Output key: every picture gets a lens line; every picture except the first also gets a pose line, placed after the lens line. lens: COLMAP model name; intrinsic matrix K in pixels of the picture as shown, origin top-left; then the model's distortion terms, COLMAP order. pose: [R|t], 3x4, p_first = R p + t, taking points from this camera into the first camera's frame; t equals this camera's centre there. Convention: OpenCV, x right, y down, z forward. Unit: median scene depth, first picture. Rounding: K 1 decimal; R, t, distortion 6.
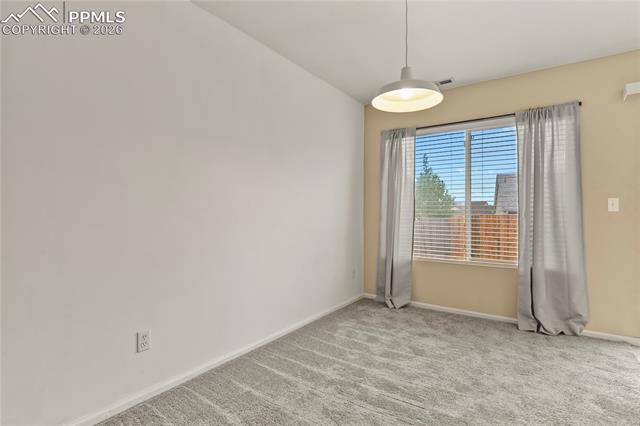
lens RADIAL K [[310.4, 0, 320.2], [0, 310.4, 214.7], [0, 0, 1]] dist [-0.007948, -0.003913]
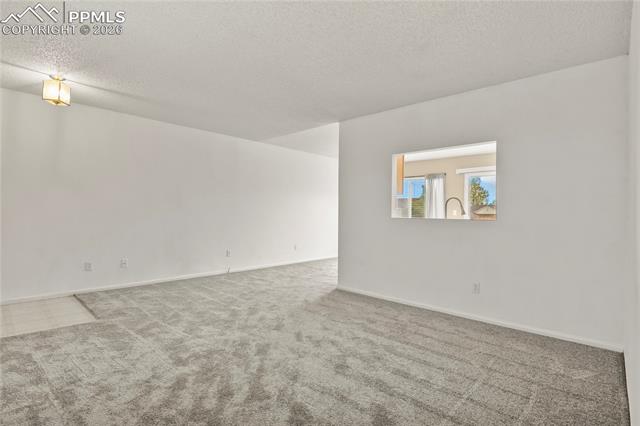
lens RADIAL K [[310.4, 0, 320.1], [0, 310.4, 213.3], [0, 0, 1]] dist [-0.007948, -0.003913]
pose [[0.988900, 0.004071, -0.148526, 0.161534], [-0.005525, 0.999941, -0.009374, 0.005310], [0.148479, 0.010091, 0.988864, -1.674610]]
